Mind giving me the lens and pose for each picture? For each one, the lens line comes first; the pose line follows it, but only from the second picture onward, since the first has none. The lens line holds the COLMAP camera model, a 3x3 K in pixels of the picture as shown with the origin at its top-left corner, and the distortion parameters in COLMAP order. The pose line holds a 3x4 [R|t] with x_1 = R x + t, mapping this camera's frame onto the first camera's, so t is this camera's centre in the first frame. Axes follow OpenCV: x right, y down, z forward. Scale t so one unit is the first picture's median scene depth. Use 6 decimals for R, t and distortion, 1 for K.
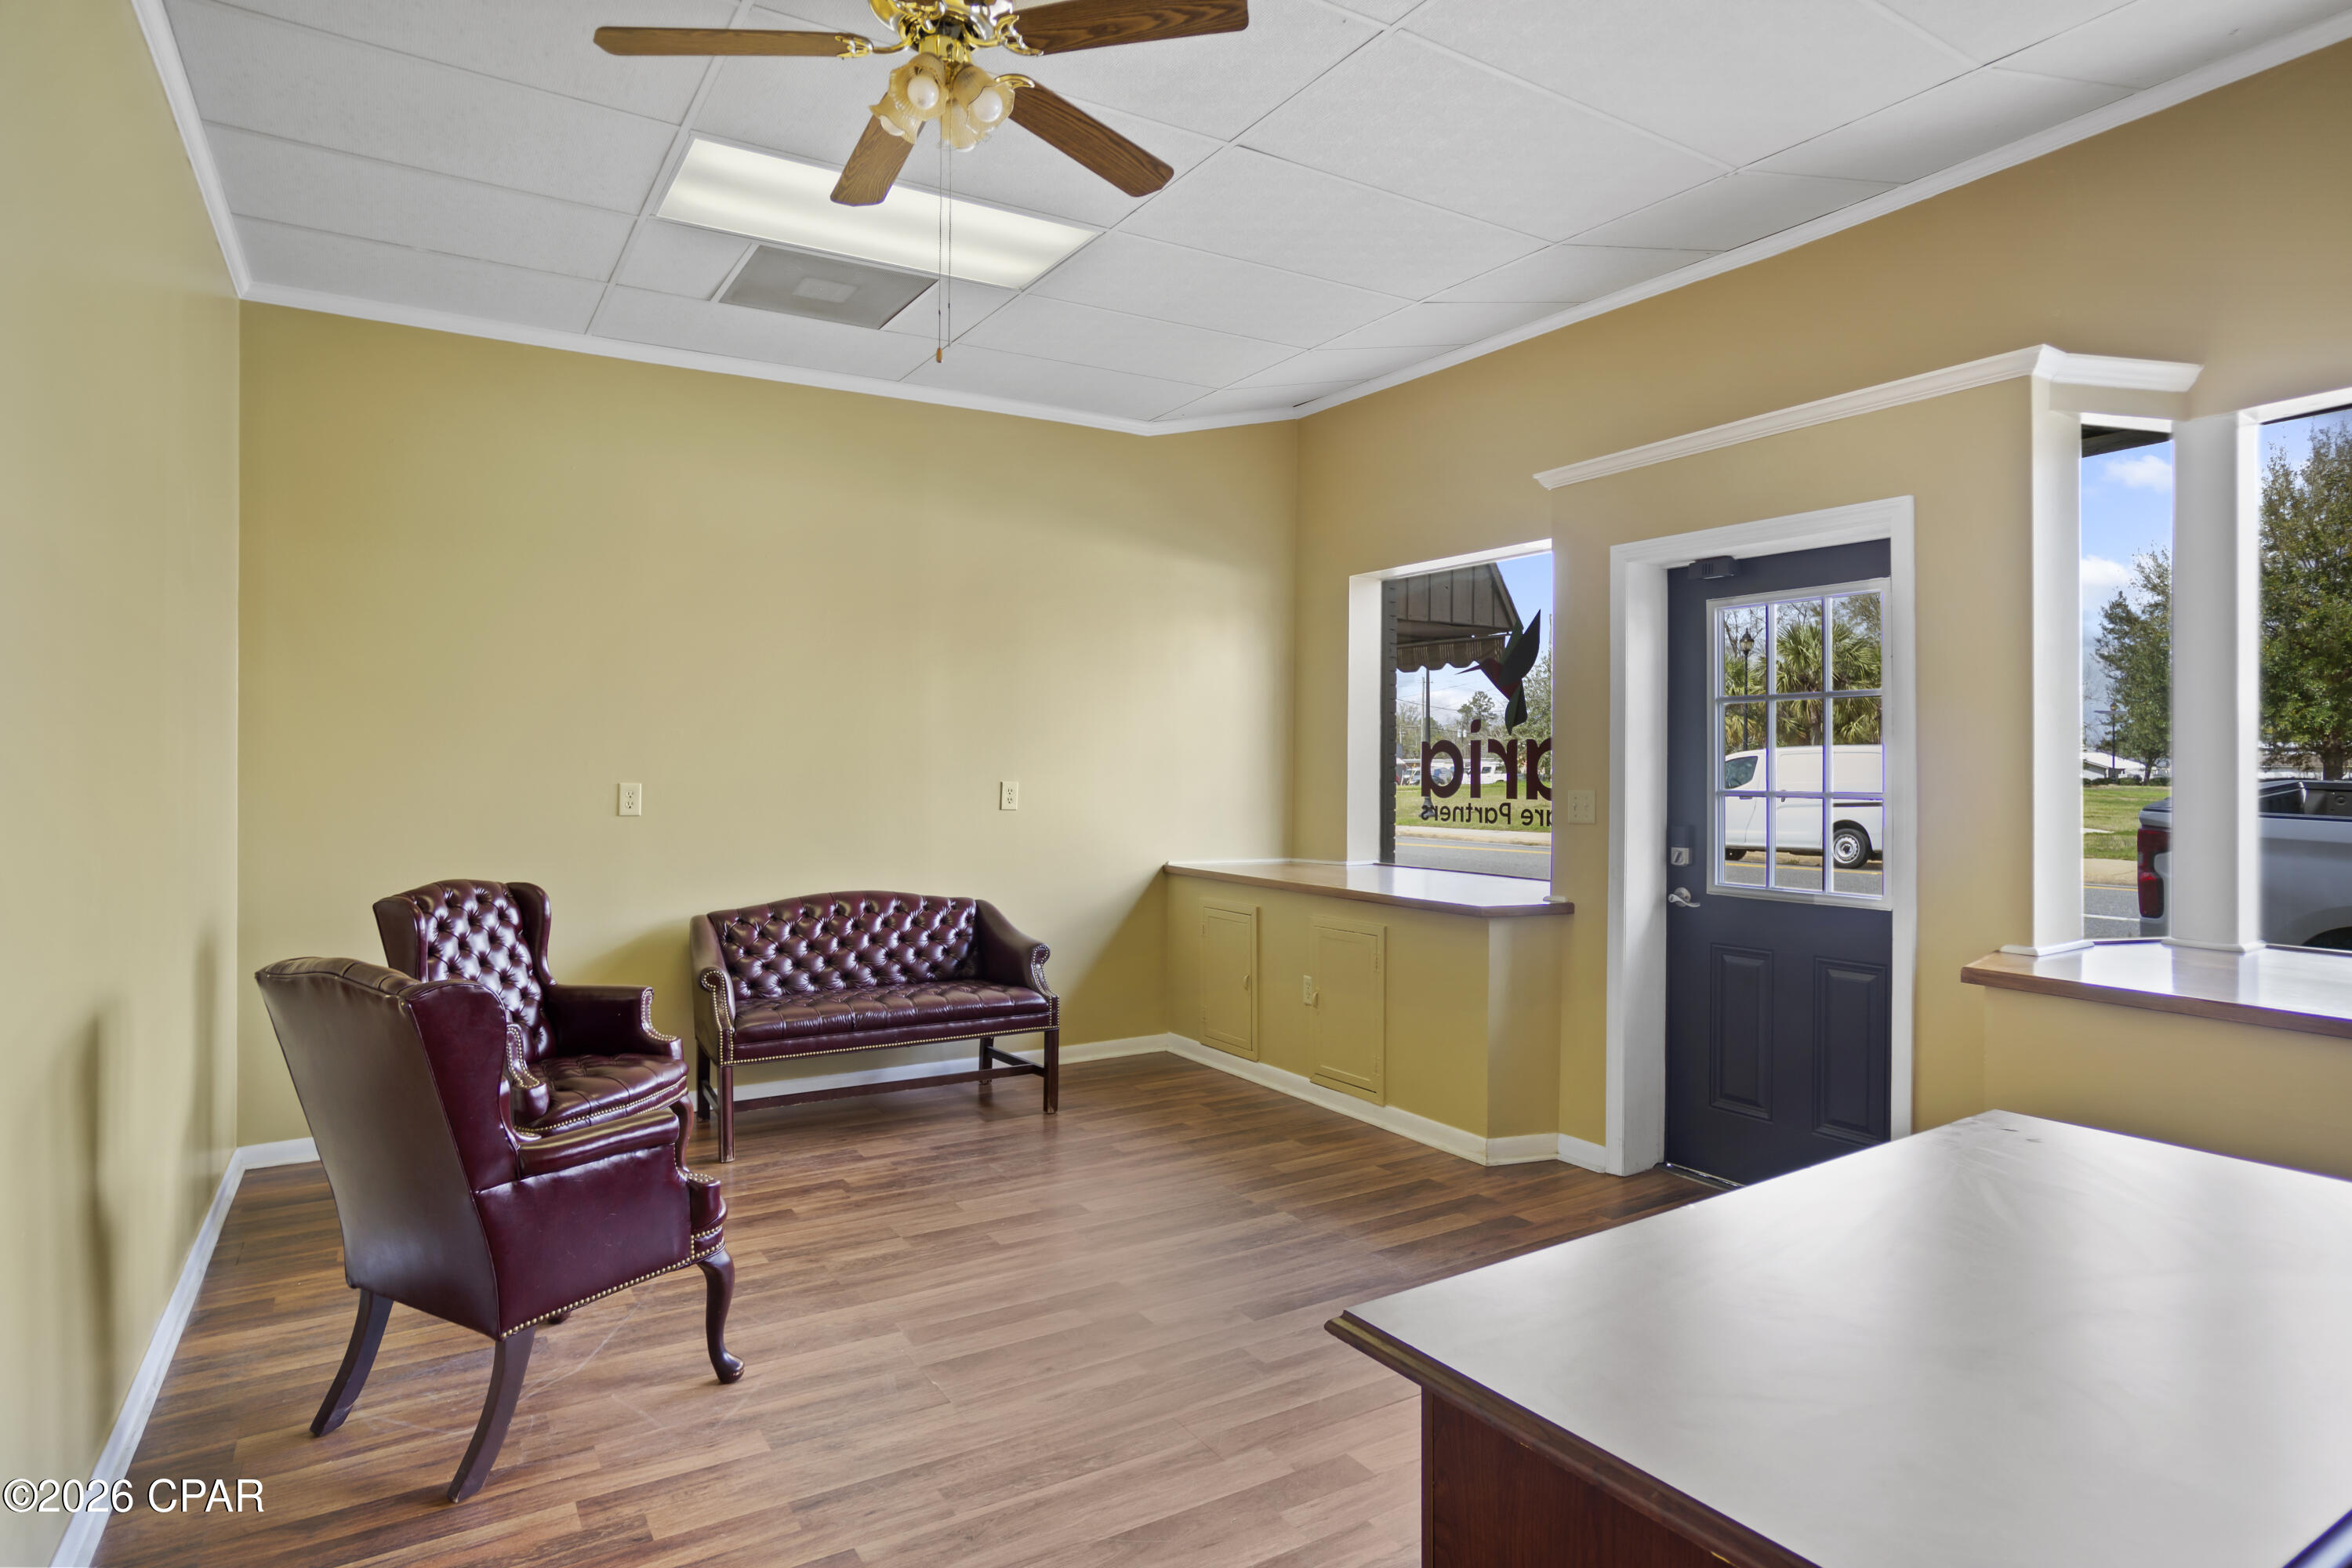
lens RADIAL K [[1269.9, 0, 1165.1], [0, 1269.9, 761.2], [0, 0, 1]] dist [-0.041886, 0.025634]
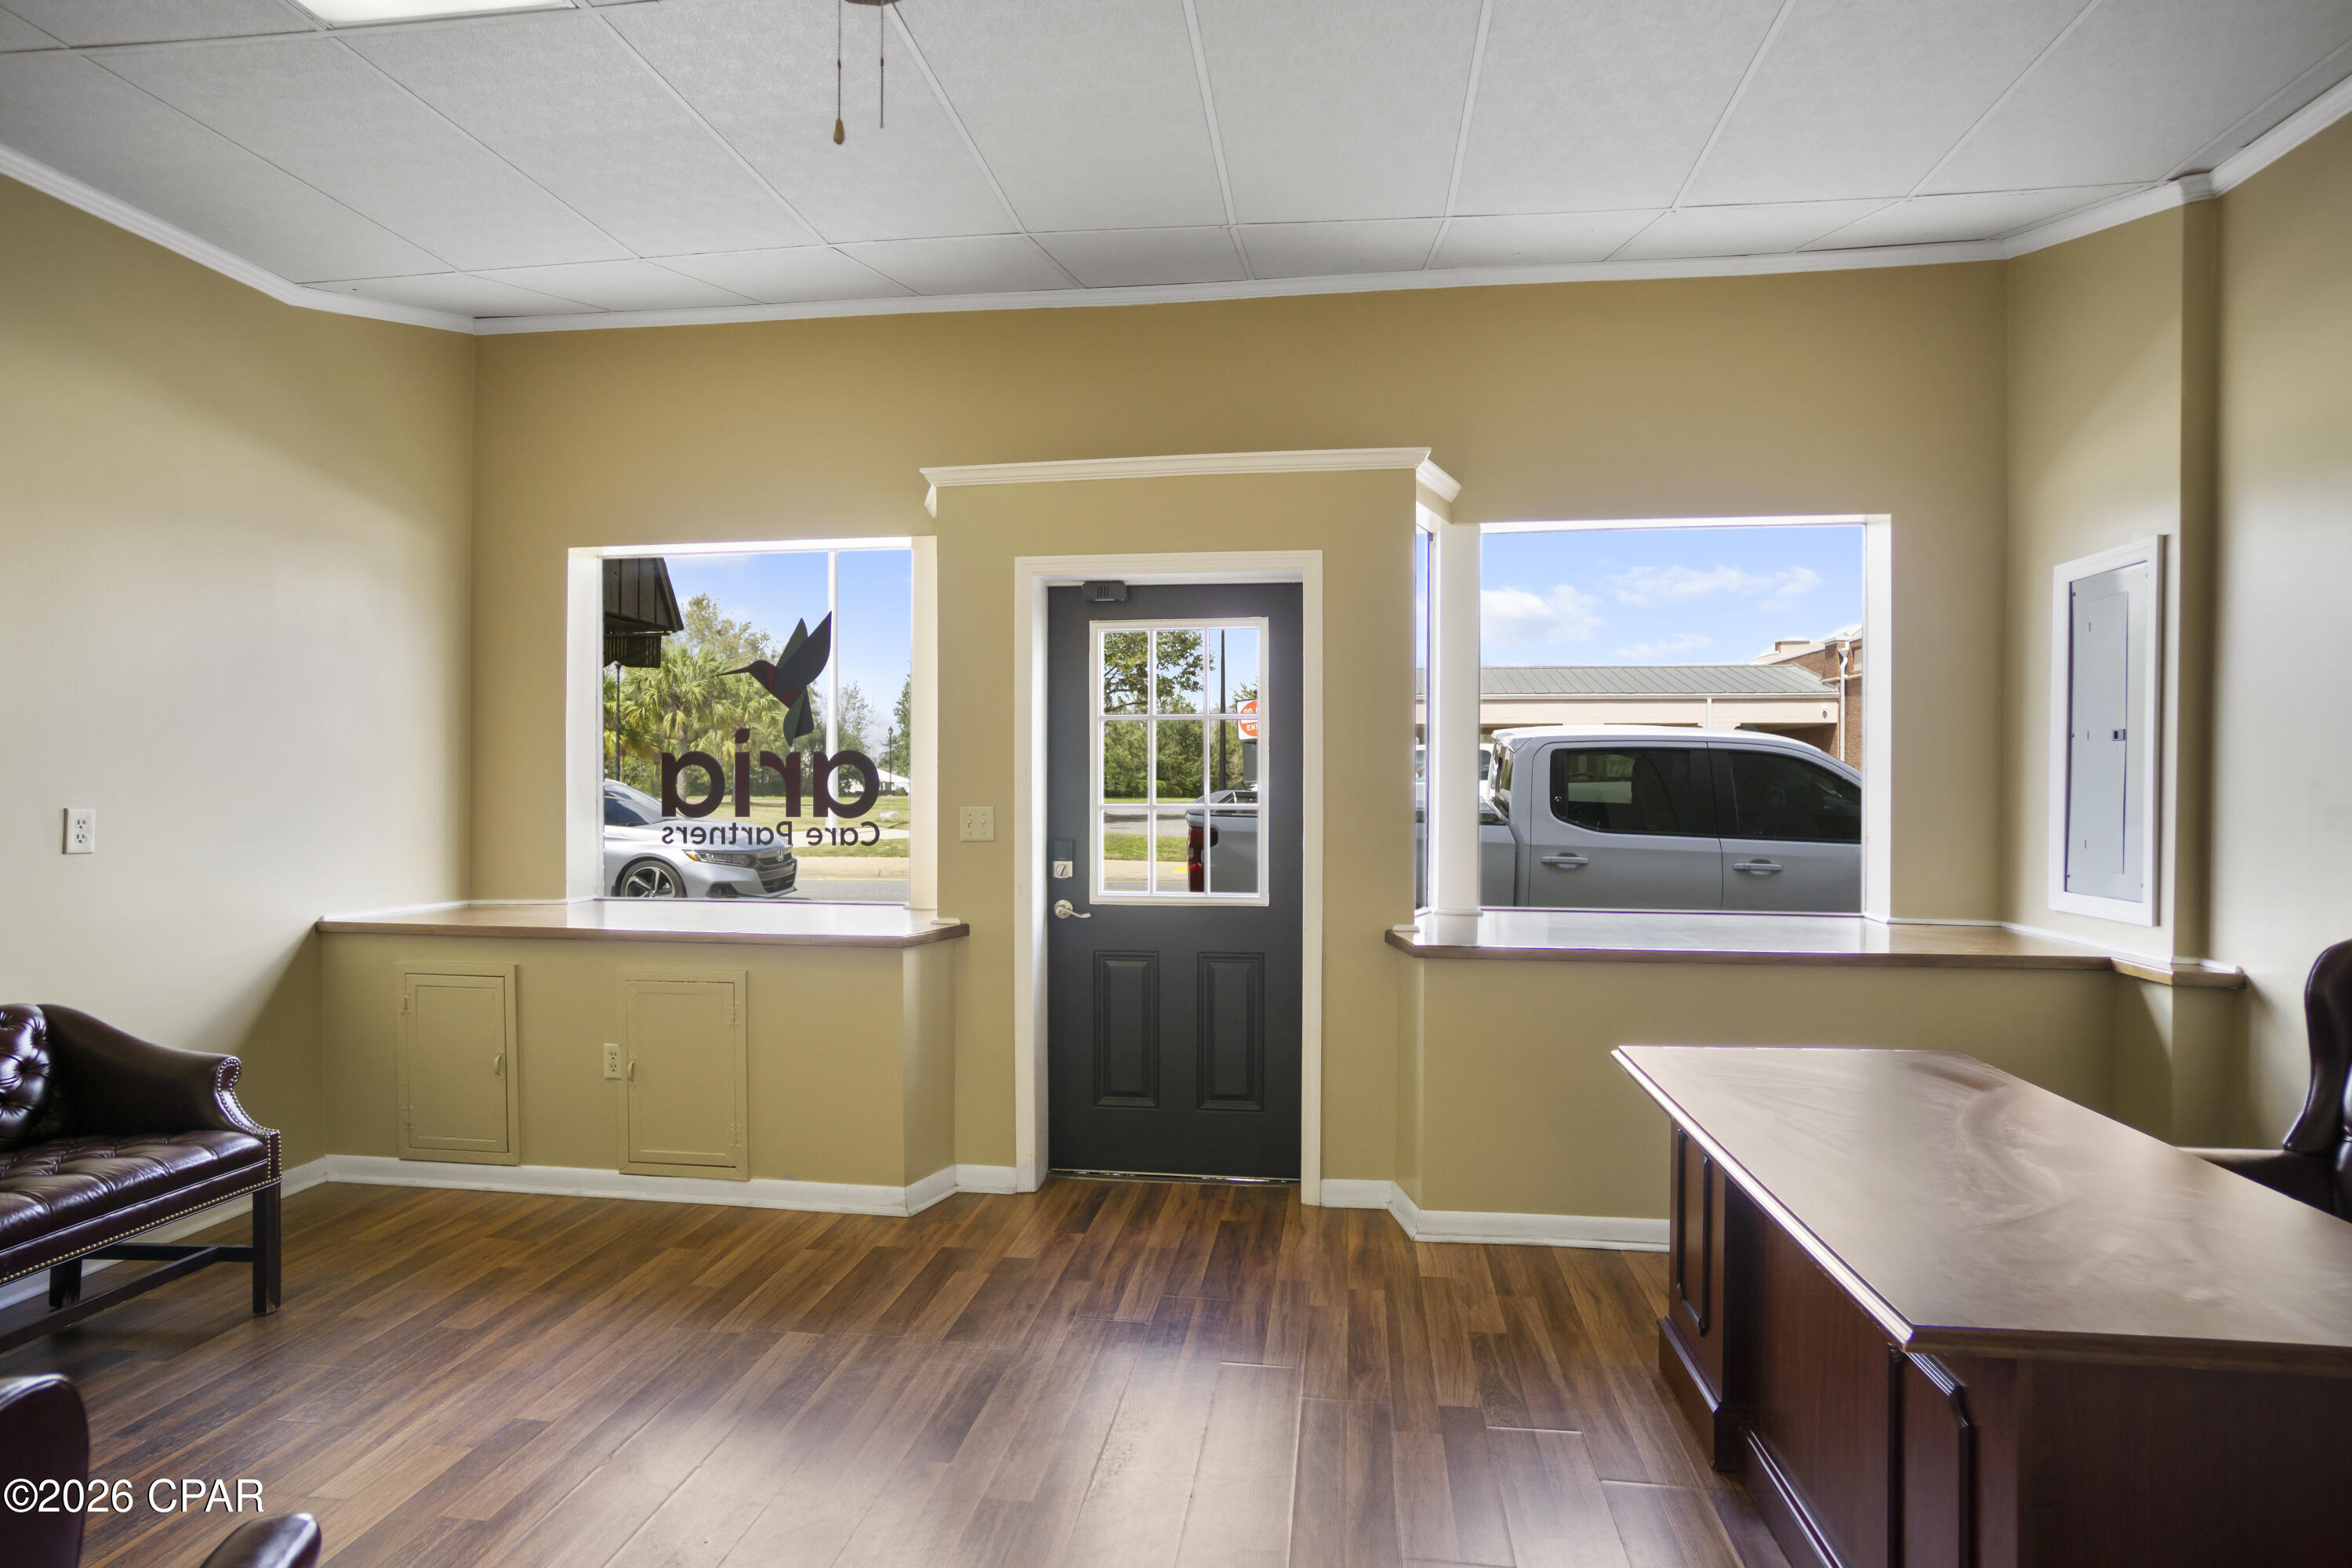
lens RADIAL K [[1269.9, 0, 1188.6], [0, 1269.9, 799.7], [0, 0, 1]] dist [-0.041886, 0.025634]
pose [[0.650683, -0.012878, 0.759240, -0.282549], [-0.001518, 0.999832, 0.018260, 0.000138], [-0.759348, -0.013034, 0.650555, 0.232452]]
